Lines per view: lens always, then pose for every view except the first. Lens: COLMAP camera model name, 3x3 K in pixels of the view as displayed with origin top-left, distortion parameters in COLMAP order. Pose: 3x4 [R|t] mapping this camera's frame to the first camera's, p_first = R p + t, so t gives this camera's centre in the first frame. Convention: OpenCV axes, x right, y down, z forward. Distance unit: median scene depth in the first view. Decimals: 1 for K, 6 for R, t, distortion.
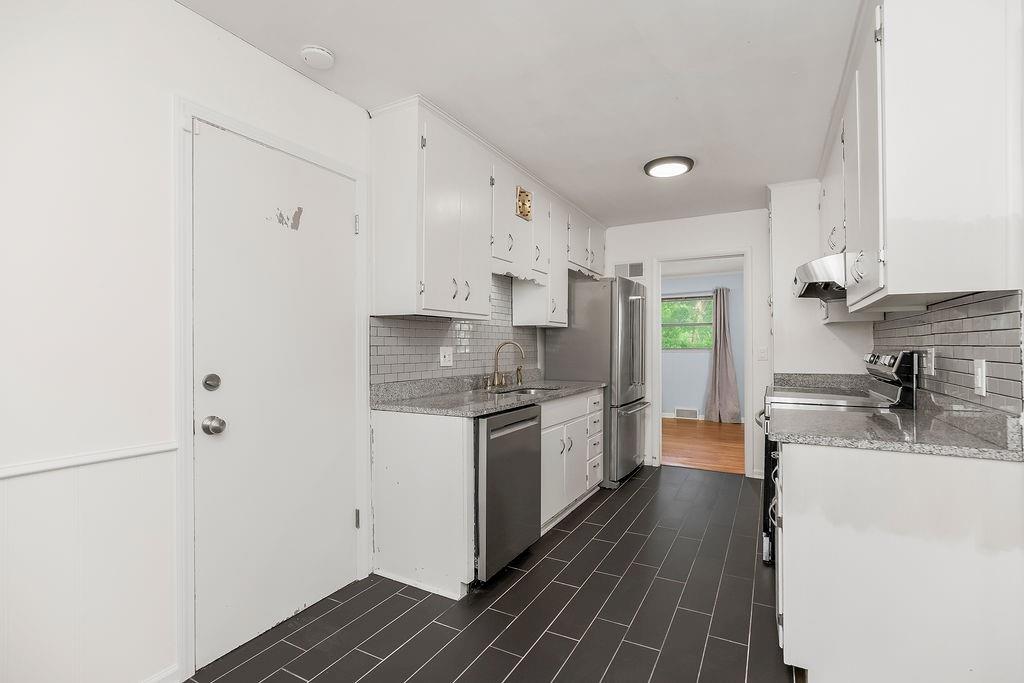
lens RADIAL K [[473.3, 0, 525.3], [0, 473.3, 344.2], [0, 0, 1]] dist [-0.008711, 0.003594]
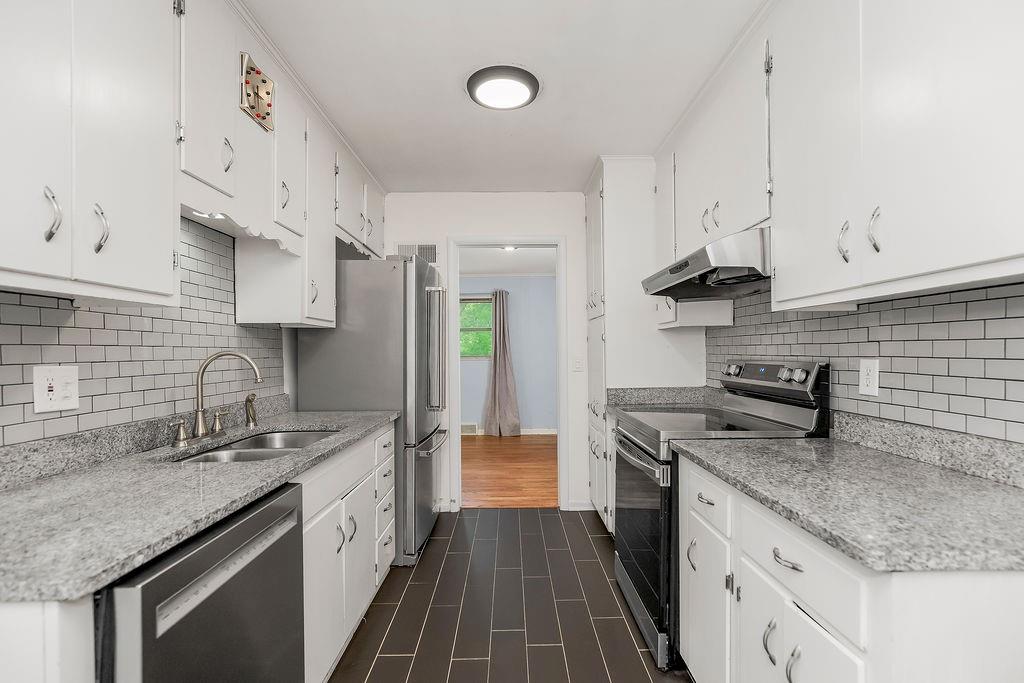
lens RADIAL K [[473.3, 0, 514.7], [0, 473.3, 355.9], [0, 0, 1]] dist [-0.008711, 0.003594]
pose [[0.878805, -0.009660, 0.477083, -0.003811], [0.003810, 0.999905, 0.013229, -0.006214], [-0.477166, -0.009808, 0.878758, 0.354027]]
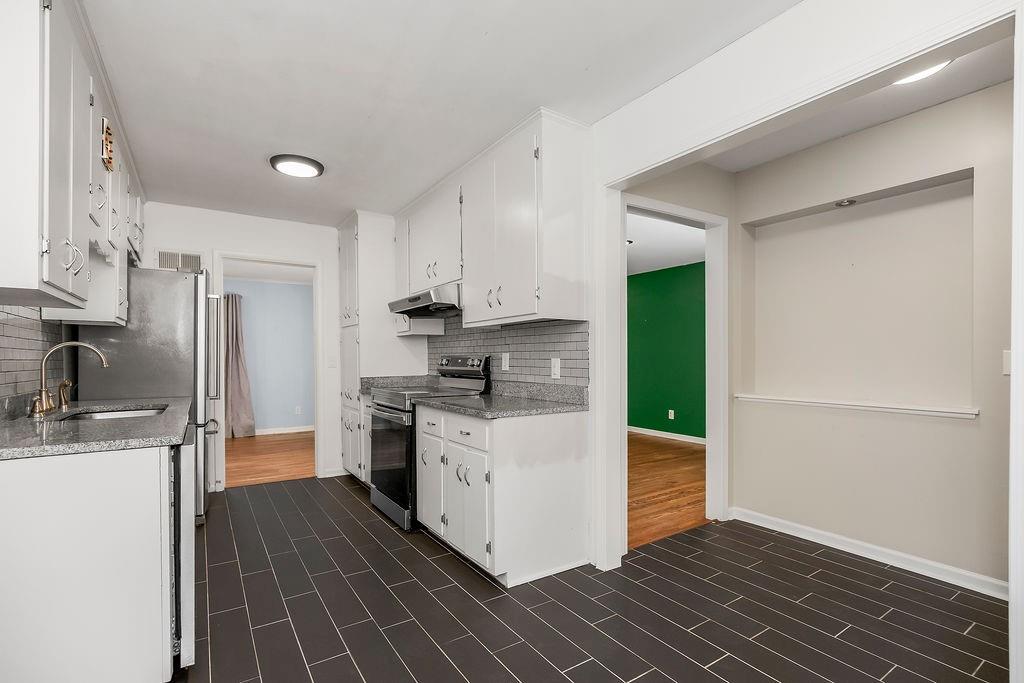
lens RADIAL K [[473.3, 0, 521.1], [0, 473.3, 353.8], [0, 0, 1]] dist [-0.008711, 0.003594]
pose [[0.464148, 0.003710, 0.885750, -0.295011], [0.001326, 0.999987, -0.004884, 0.010050], [-0.885757, 0.003441, 0.464137, 0.132972]]
